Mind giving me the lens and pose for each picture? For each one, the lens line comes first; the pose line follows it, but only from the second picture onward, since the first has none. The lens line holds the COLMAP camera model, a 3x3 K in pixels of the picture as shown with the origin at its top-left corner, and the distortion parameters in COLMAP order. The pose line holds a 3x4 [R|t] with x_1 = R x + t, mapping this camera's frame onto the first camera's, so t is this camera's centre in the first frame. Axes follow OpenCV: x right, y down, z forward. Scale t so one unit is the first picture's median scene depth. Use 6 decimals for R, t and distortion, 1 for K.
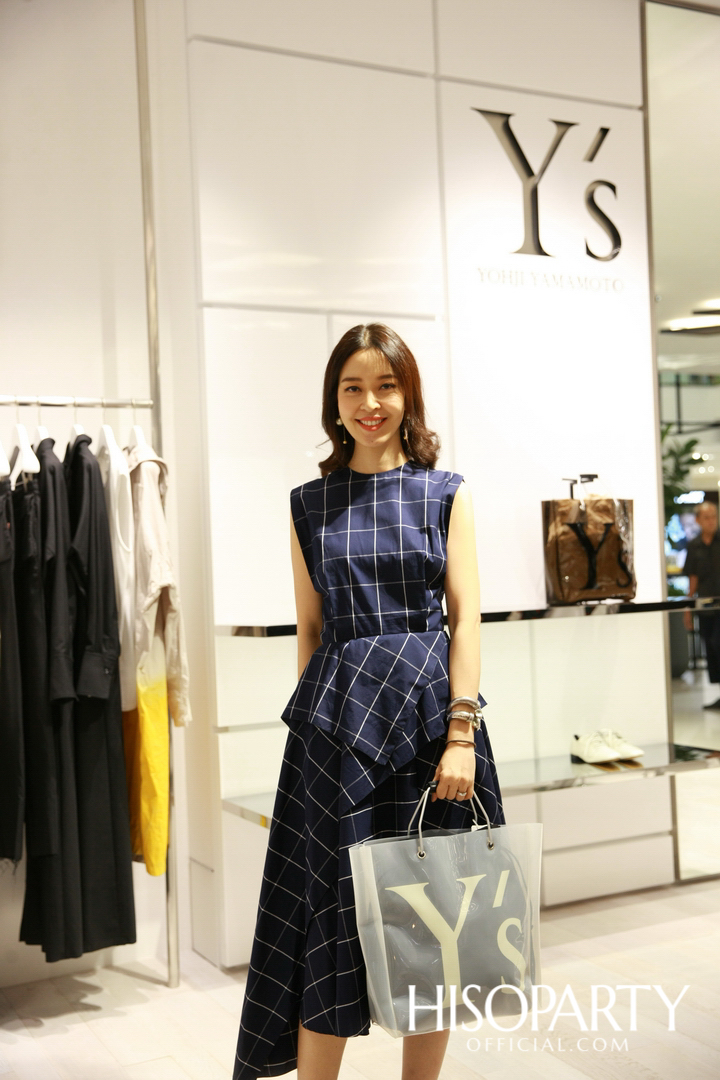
lens RADIAL K [[1305.8, 0, 343.8], [0, 1305.8, 513.2], [0, 0, 1]] dist [0.056935, 0.000000]
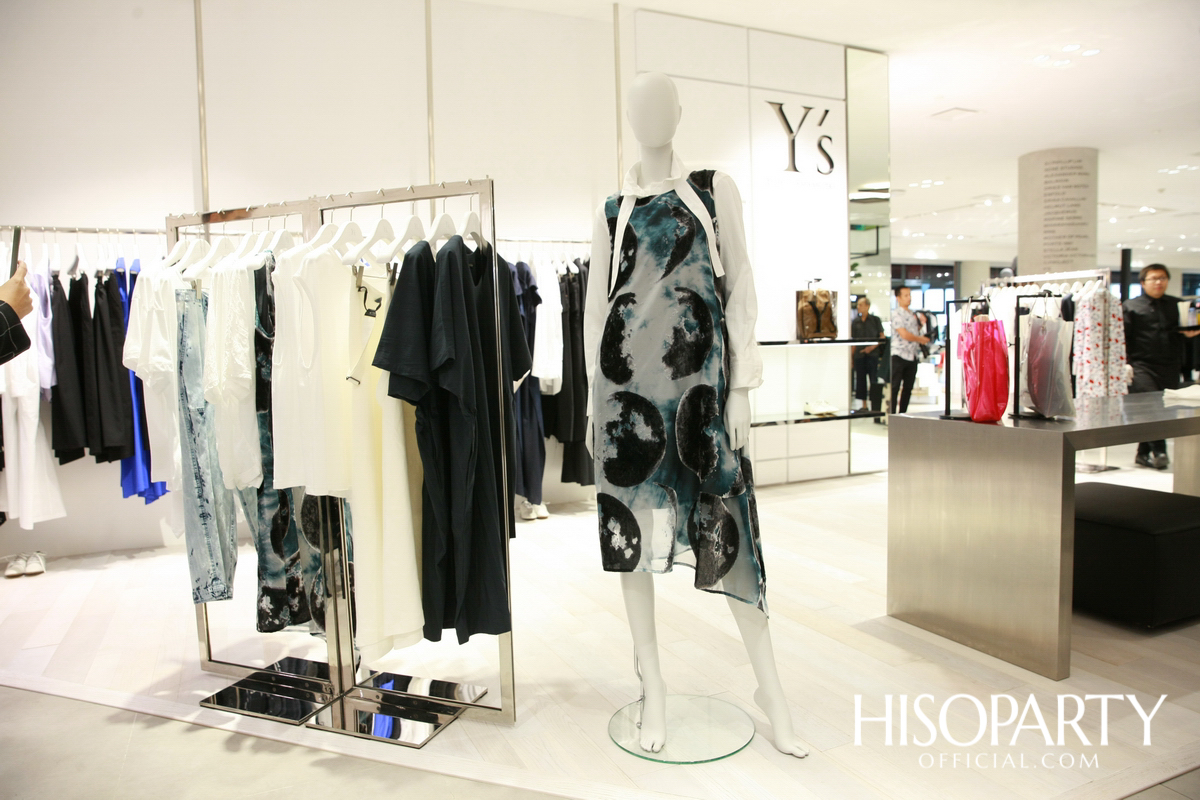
lens RADIAL K [[878.4, 0, 575.7], [0, 878.4, 400.8], [0, 0, 1]] dist [-0.093044, 0.000631]
pose [[0.999228, 0.014819, -0.036392, -0.143154], [-0.011030, 0.994704, 0.102191, 0.026169], [0.037714, -0.101711, 0.994099, -0.412888]]
